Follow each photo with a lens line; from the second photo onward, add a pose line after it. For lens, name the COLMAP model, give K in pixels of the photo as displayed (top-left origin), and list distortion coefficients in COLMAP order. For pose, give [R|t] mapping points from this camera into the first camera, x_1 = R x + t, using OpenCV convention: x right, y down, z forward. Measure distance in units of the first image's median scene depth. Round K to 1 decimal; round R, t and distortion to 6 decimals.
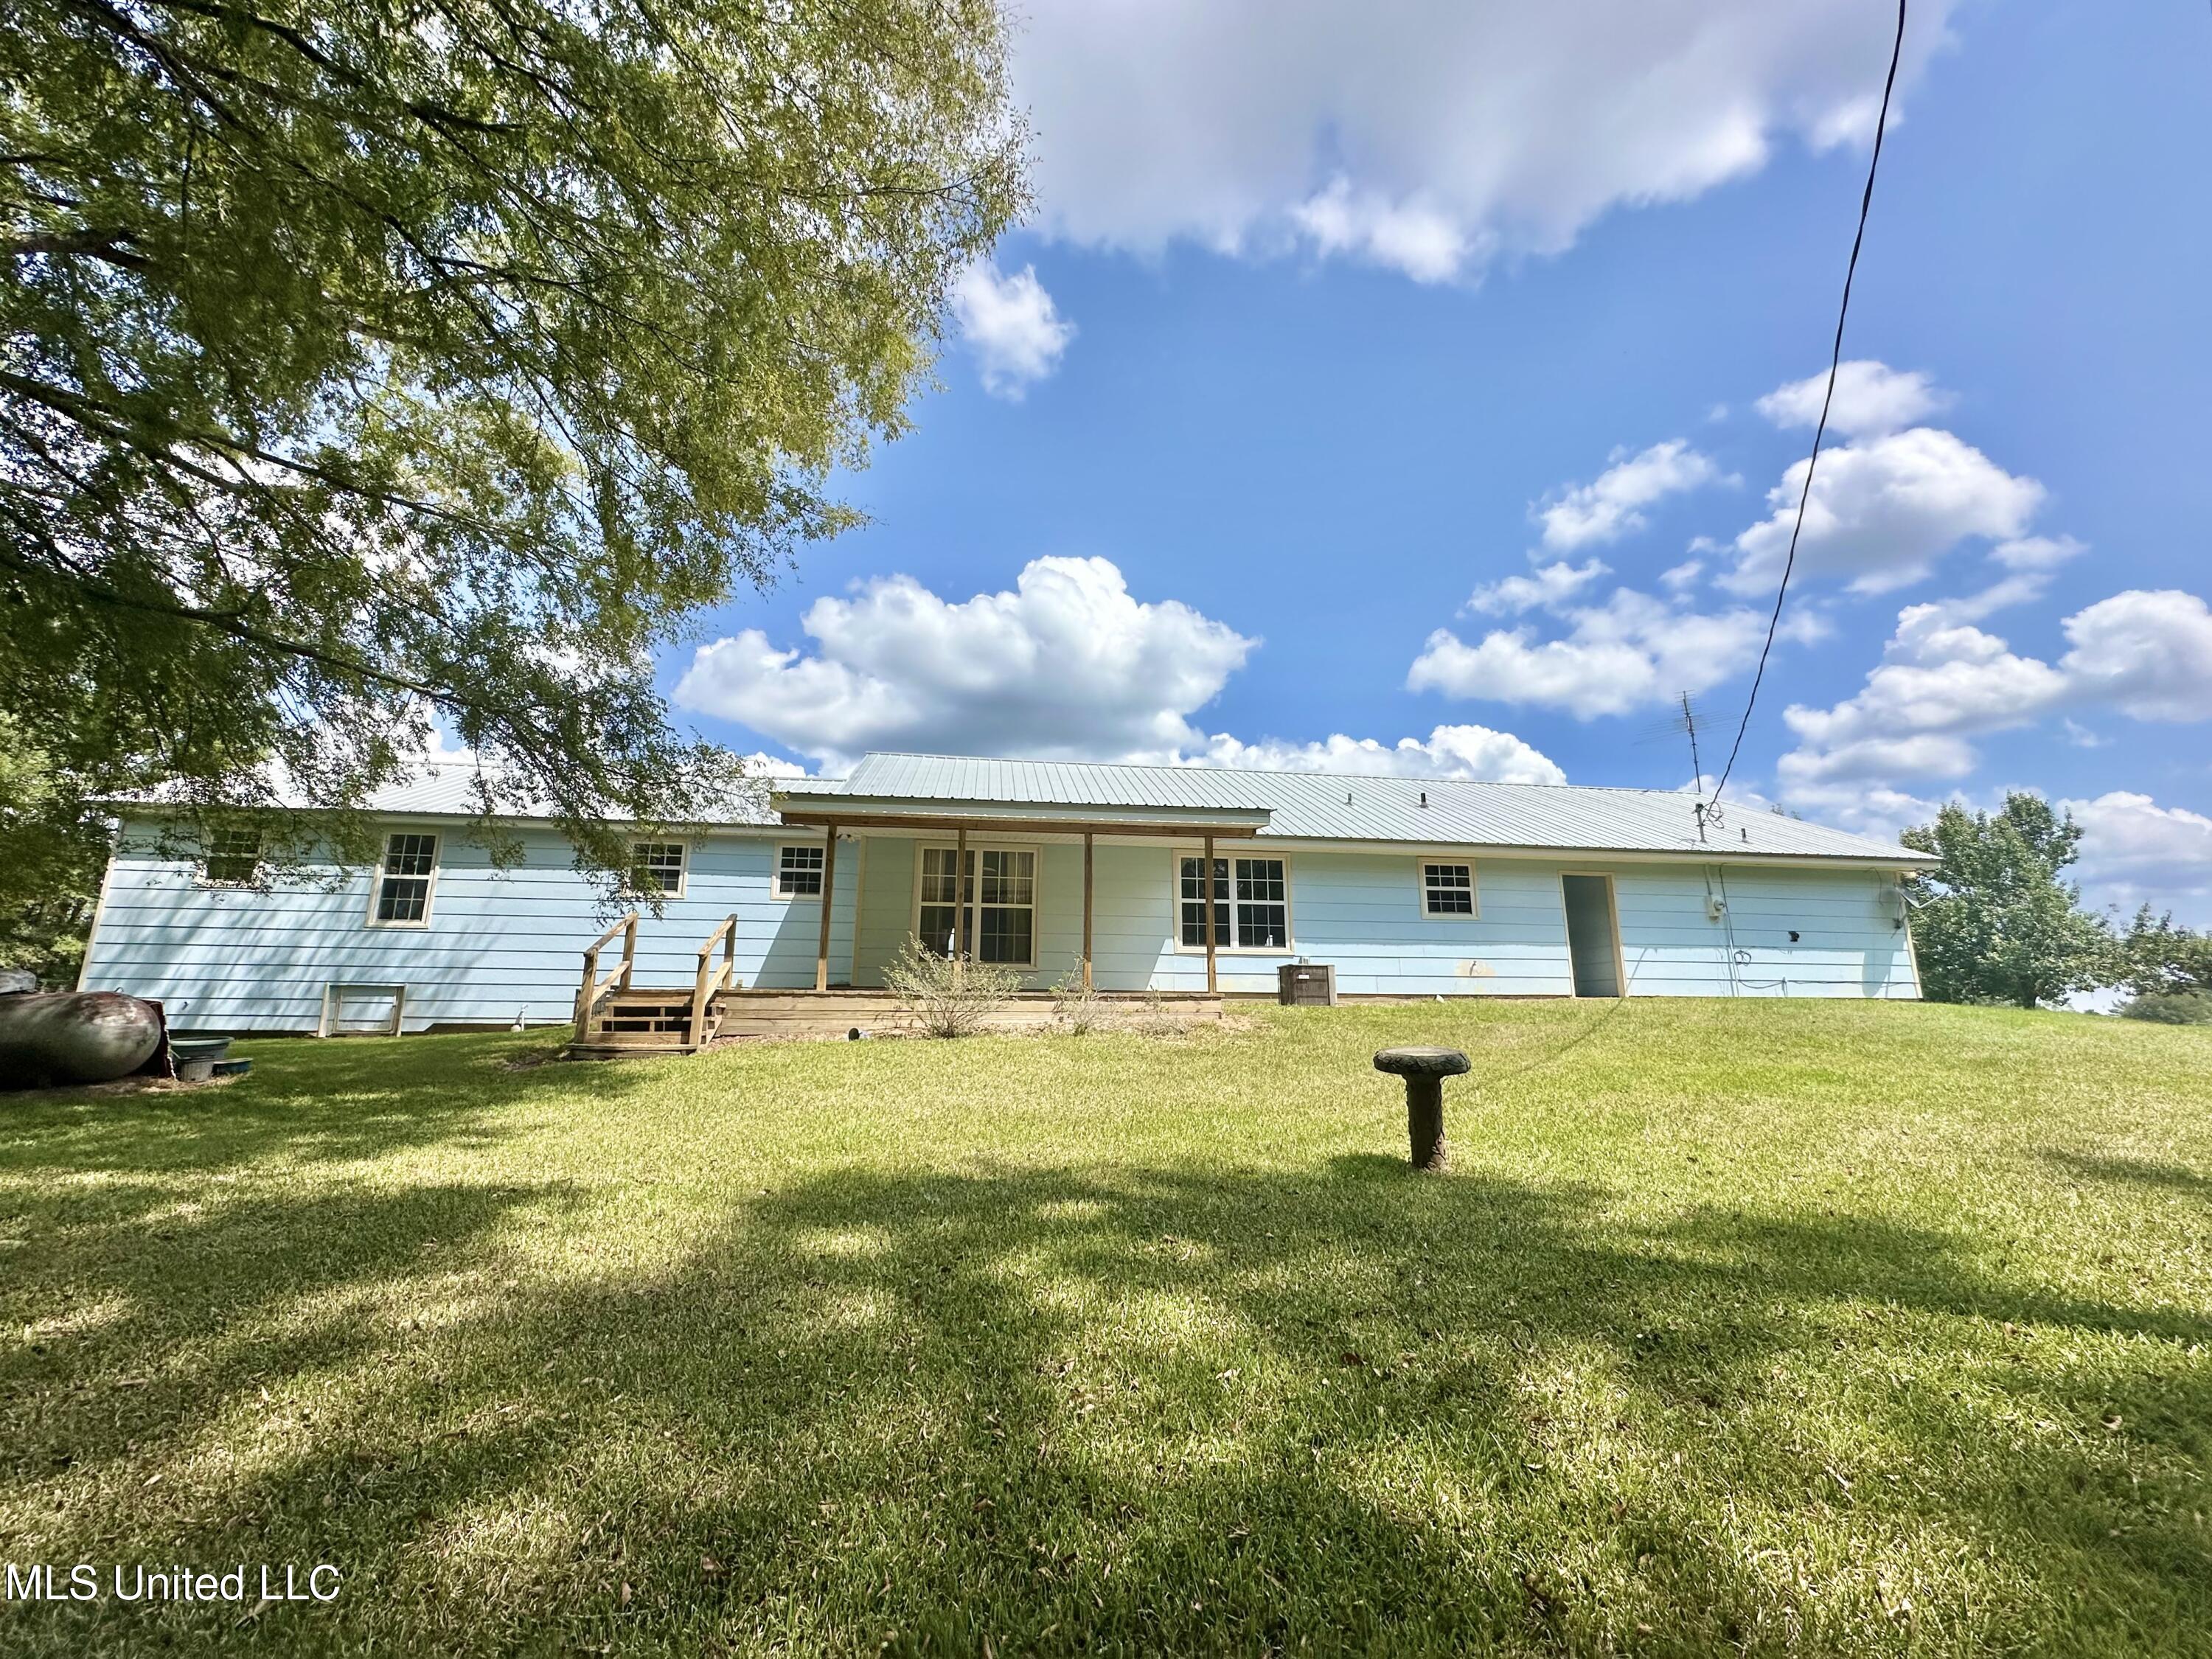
lens RADIAL K [[935.4, 0, 1106.0], [0, 935.4, 829.5], [0, 0, 1]] dist [-0.007964, -0.000065]
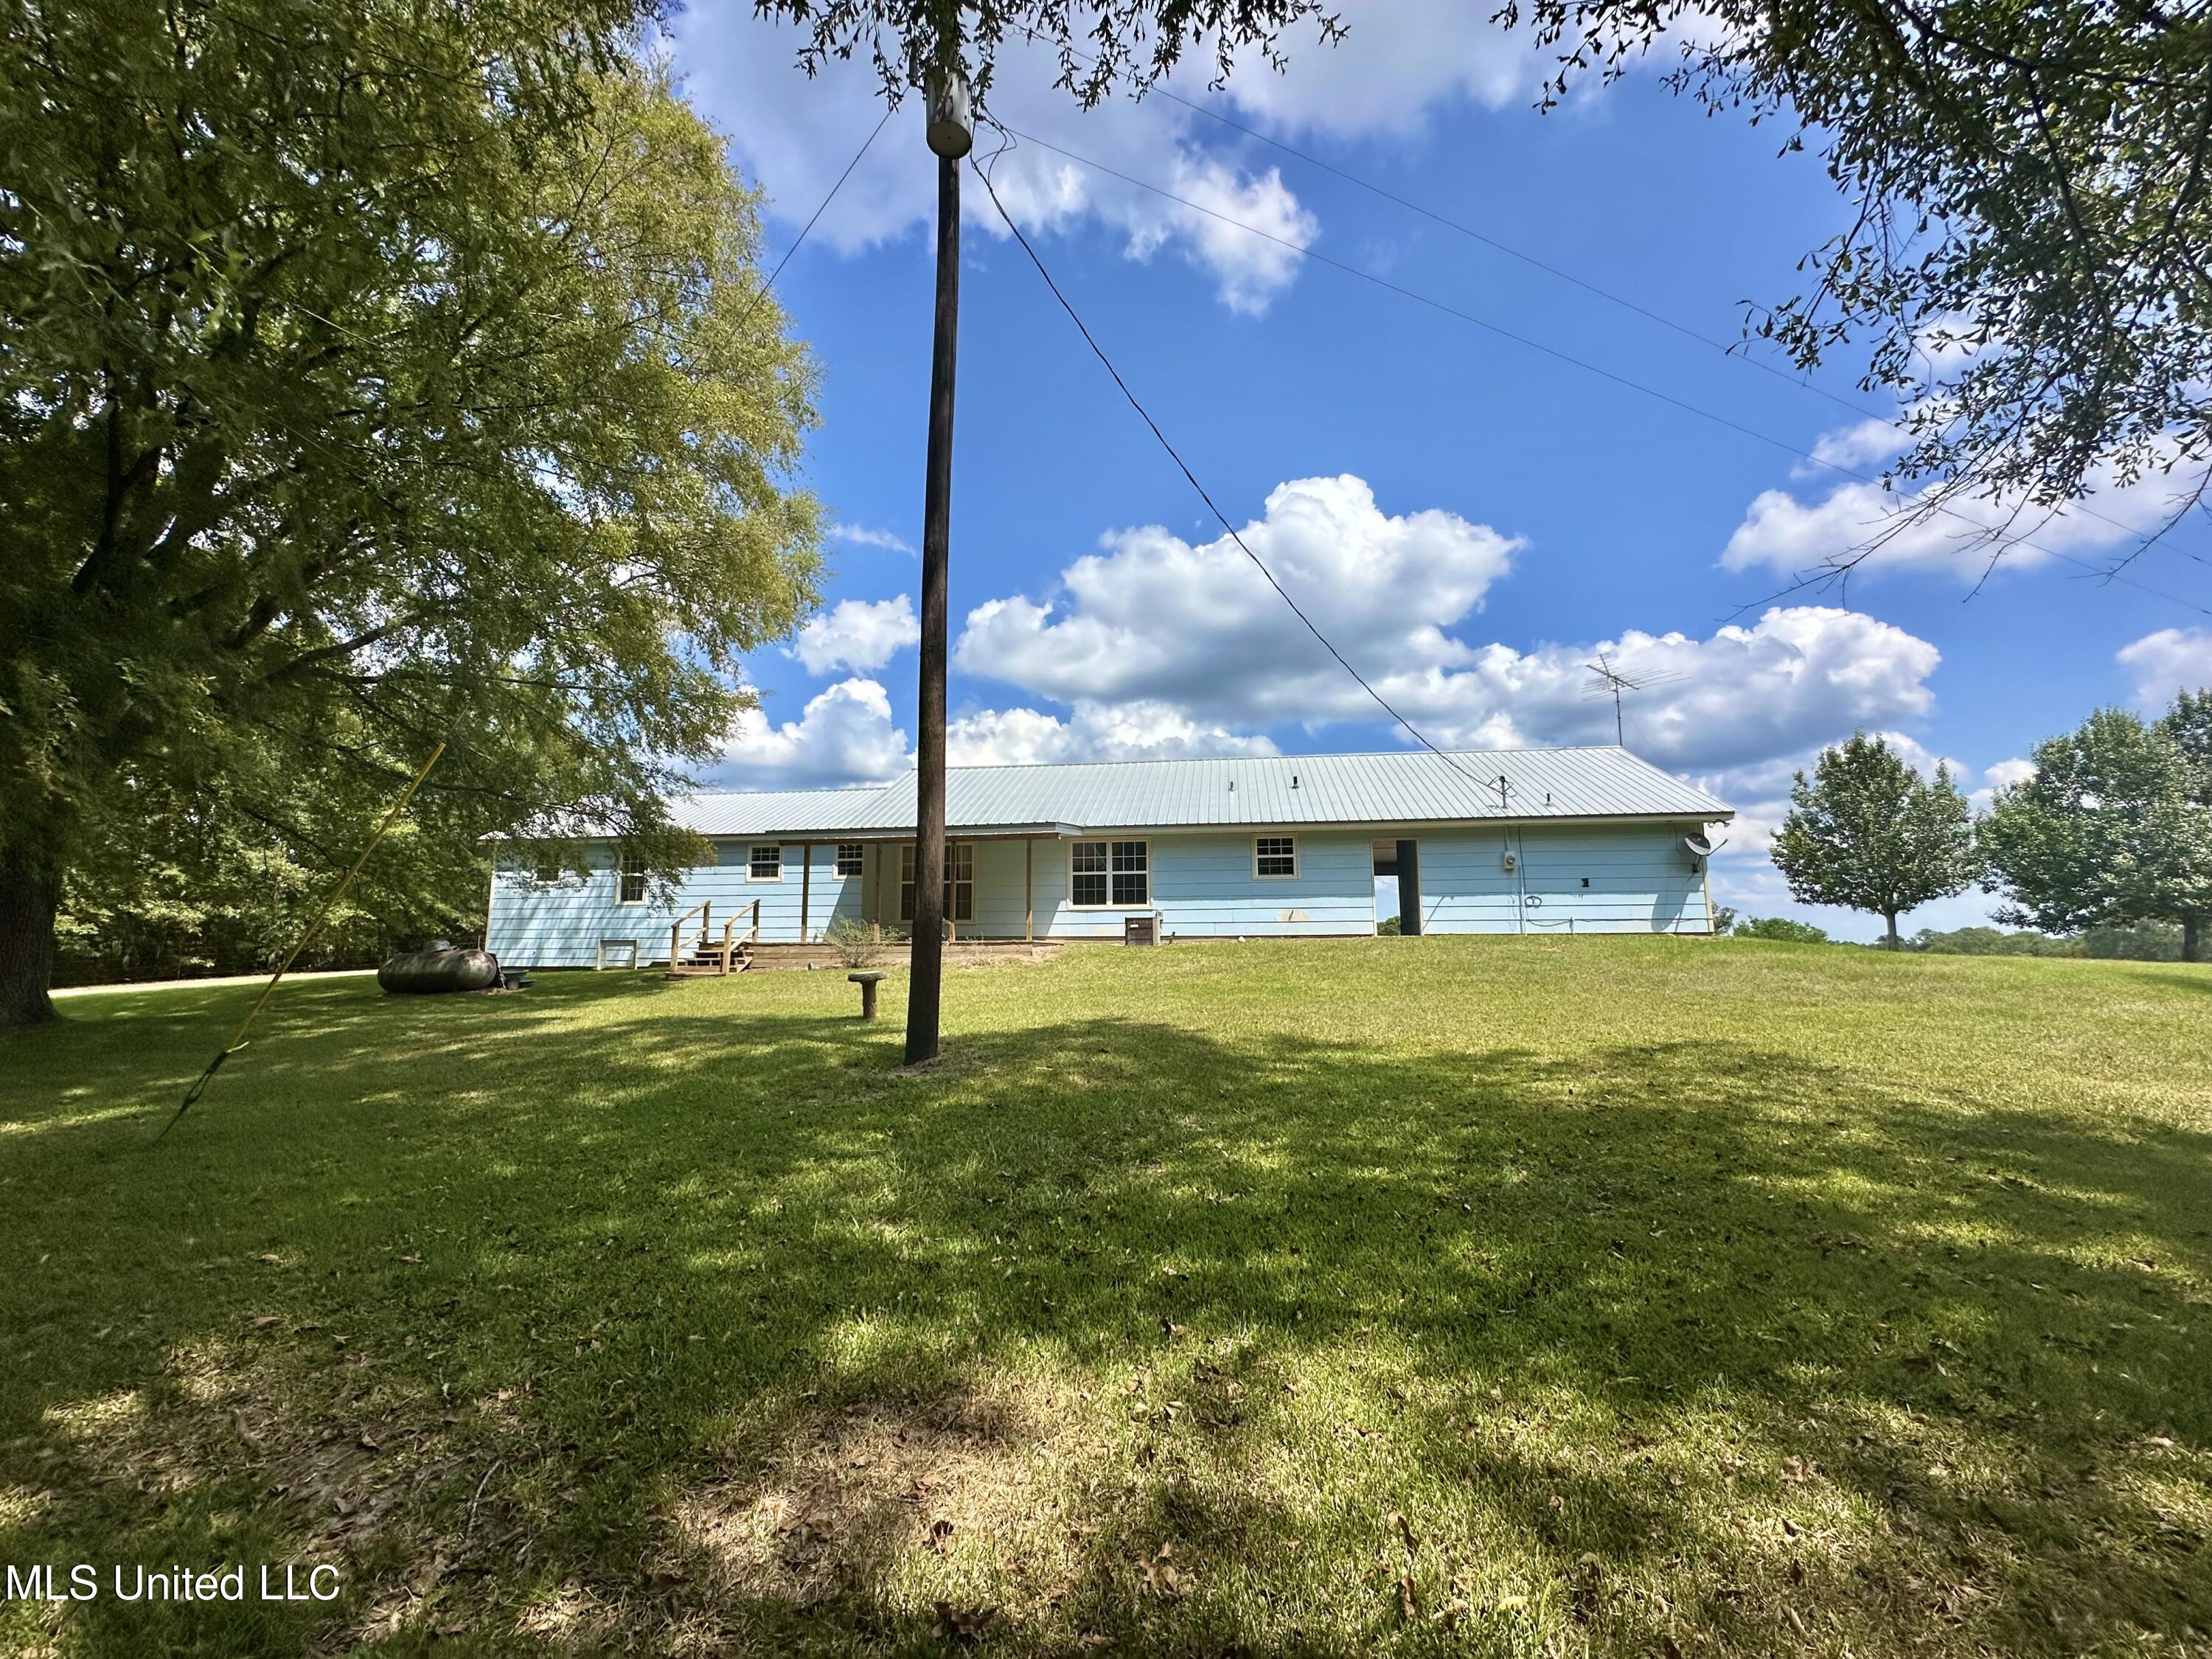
lens RADIAL K [[935.4, 0, 1106.0], [0, 935.4, 829.5], [0, 0, 1]] dist [-0.007964, -0.000065]
pose [[0.956269, -0.047420, -0.288620, 0.520198], [0.067354, 0.995952, 0.059524, -0.069440], [0.284629, -0.076361, 0.955592, -0.333029]]
